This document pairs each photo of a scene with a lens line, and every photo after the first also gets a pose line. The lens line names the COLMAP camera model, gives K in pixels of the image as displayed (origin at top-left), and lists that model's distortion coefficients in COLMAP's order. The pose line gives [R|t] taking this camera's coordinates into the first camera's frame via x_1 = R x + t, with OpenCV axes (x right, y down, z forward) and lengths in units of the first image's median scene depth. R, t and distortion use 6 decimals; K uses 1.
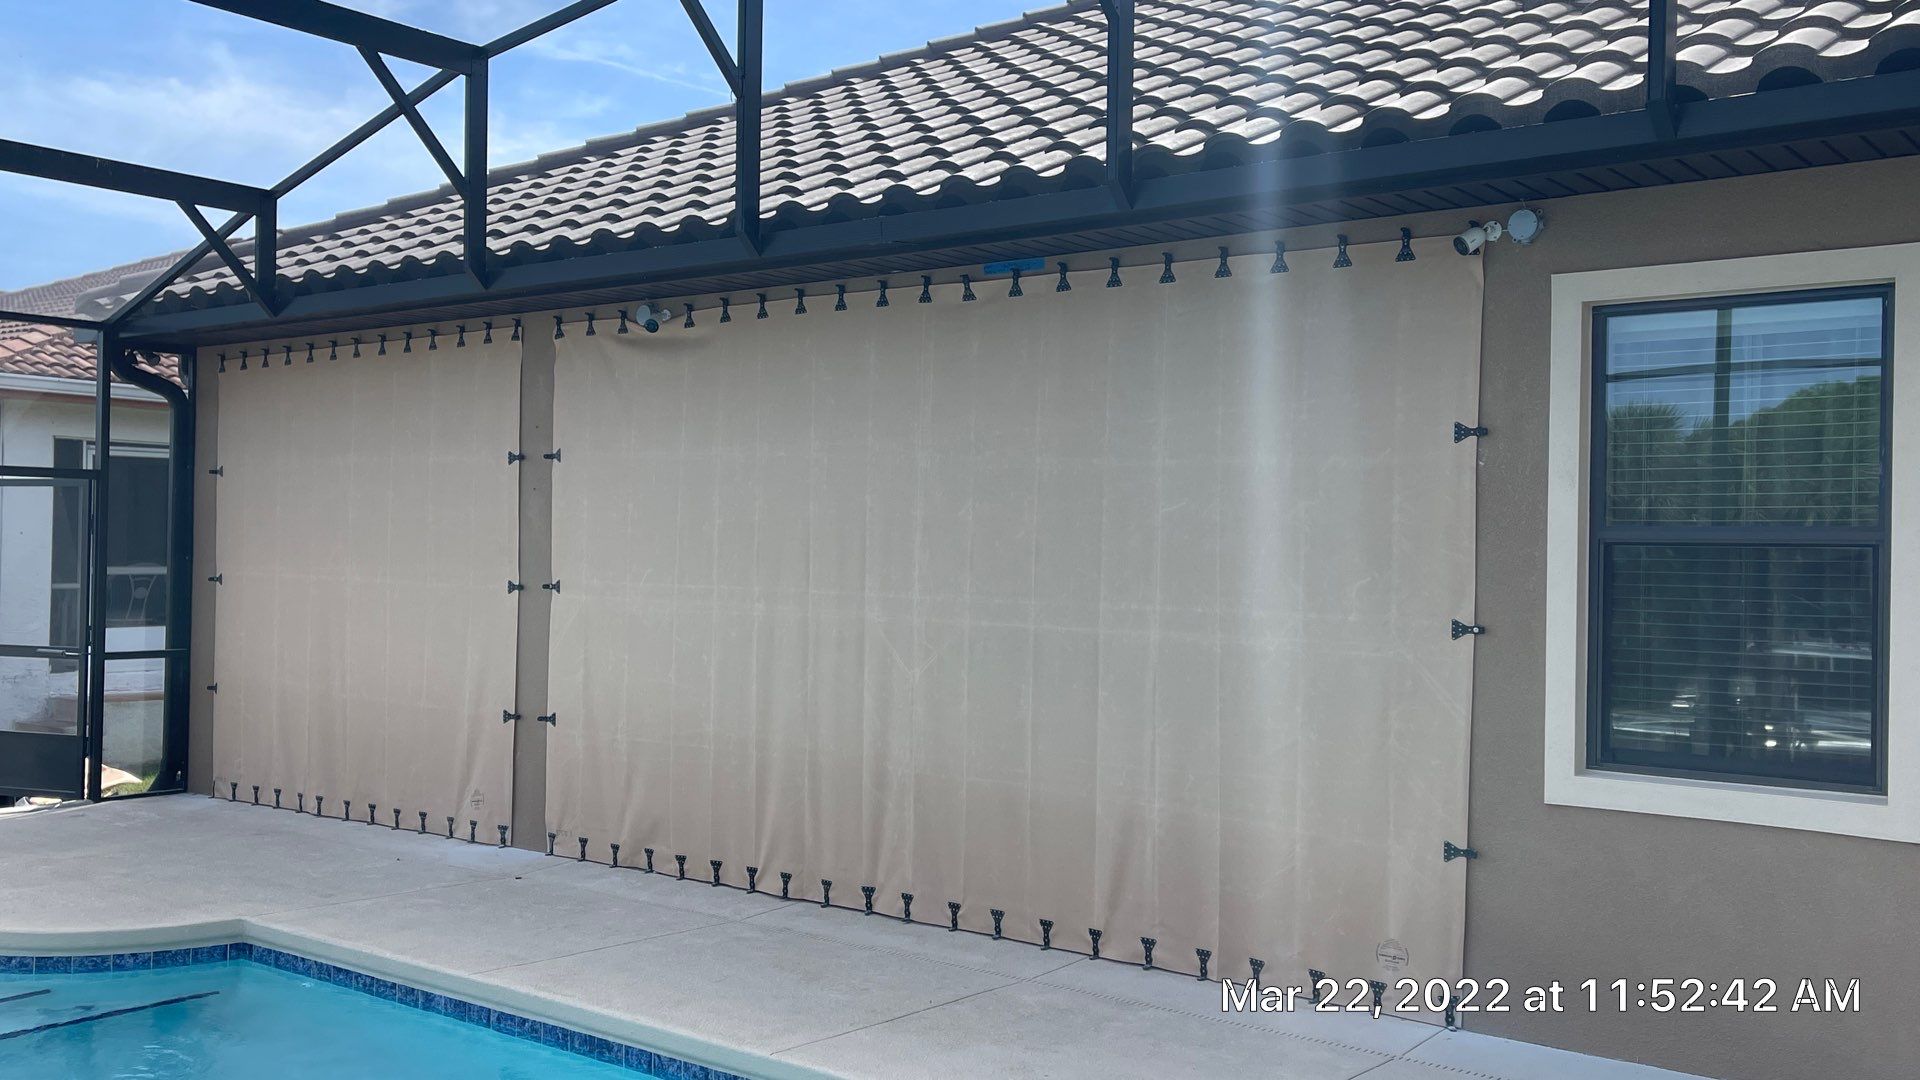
lens RADIAL K [[1661.7, 0, 960.0], [0, 1661.7, 540.0], [0, 0, 1]] dist [0.110000, -0.239029]
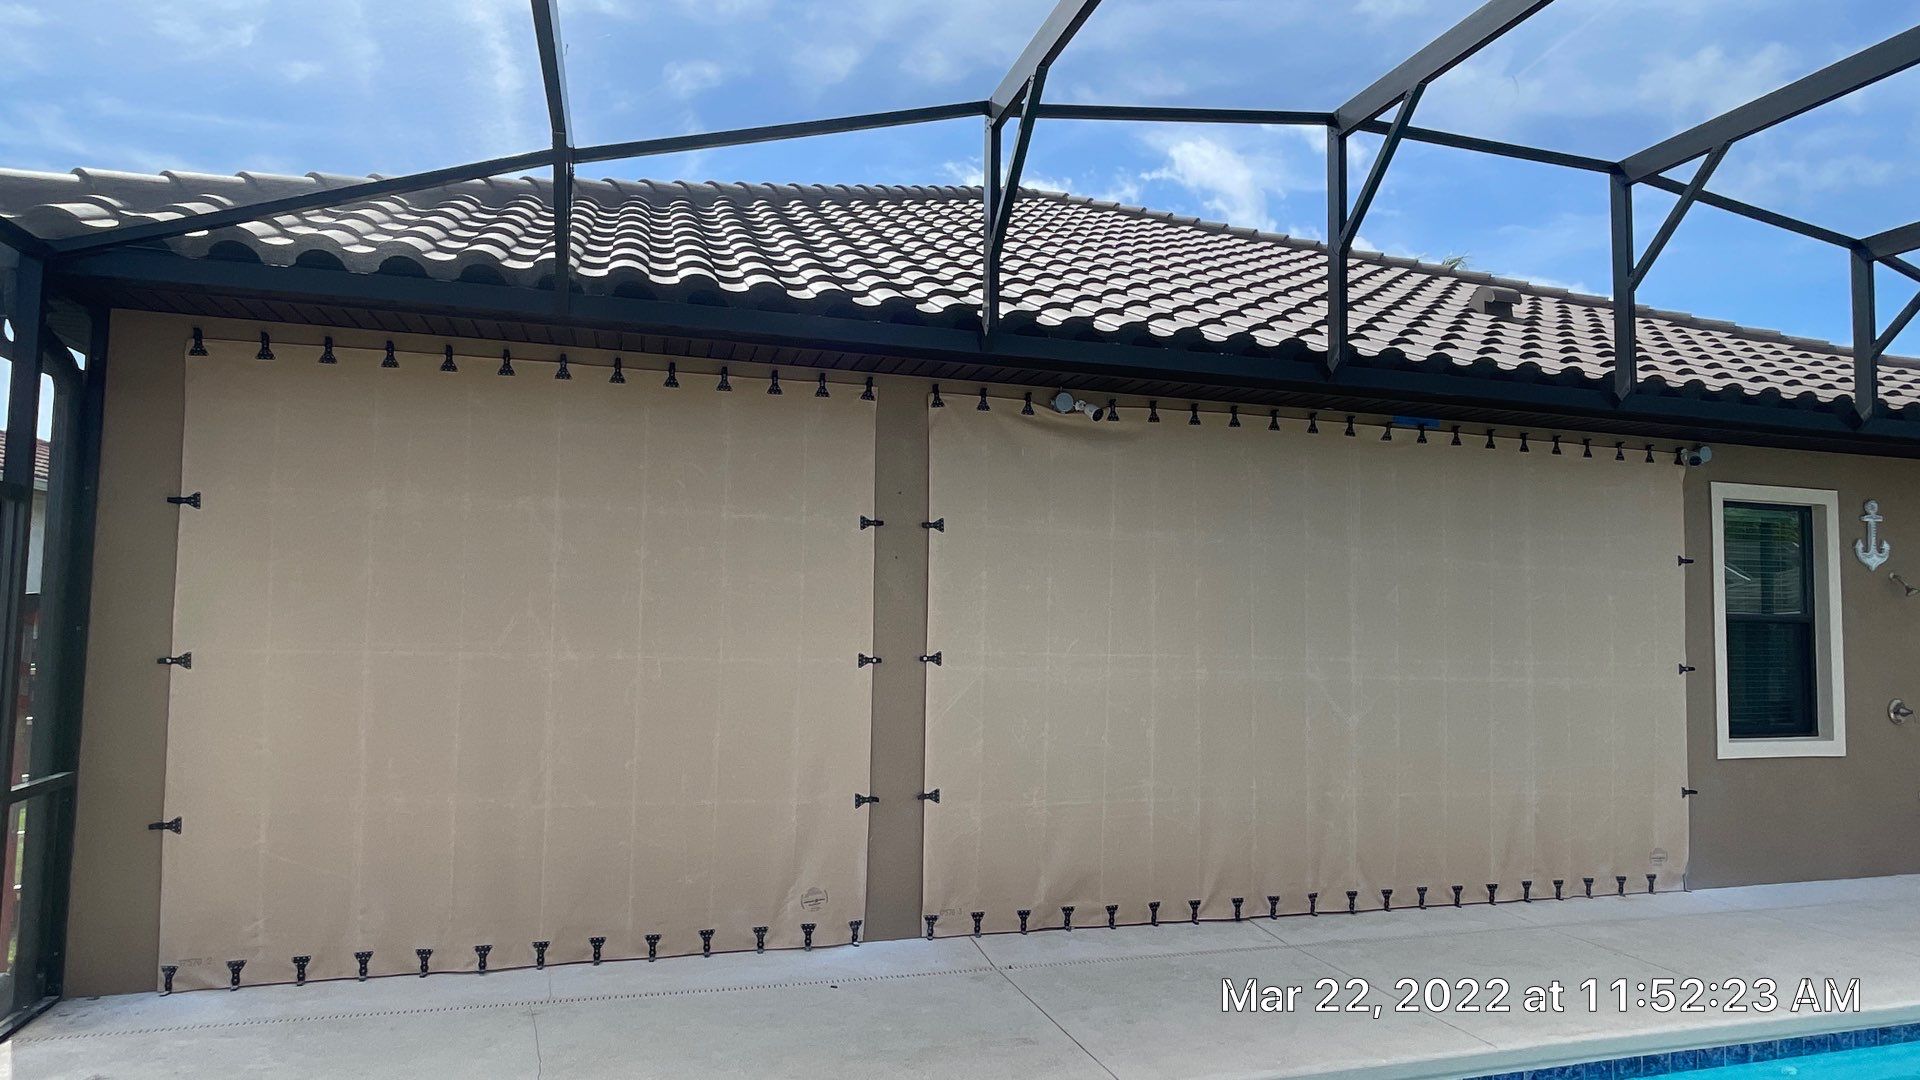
lens RADIAL K [[1164.1, 0, 960.0], [0, 1164.1, 540.0], [0, 0, 1]] dist [0.036463, -0.075086]
pose [[0.585569, 0.047180, 0.809249, -0.803859], [-0.015285, 0.998770, -0.047170, -0.009877], [-0.810479, 0.015252, 0.585570, 0.601133]]
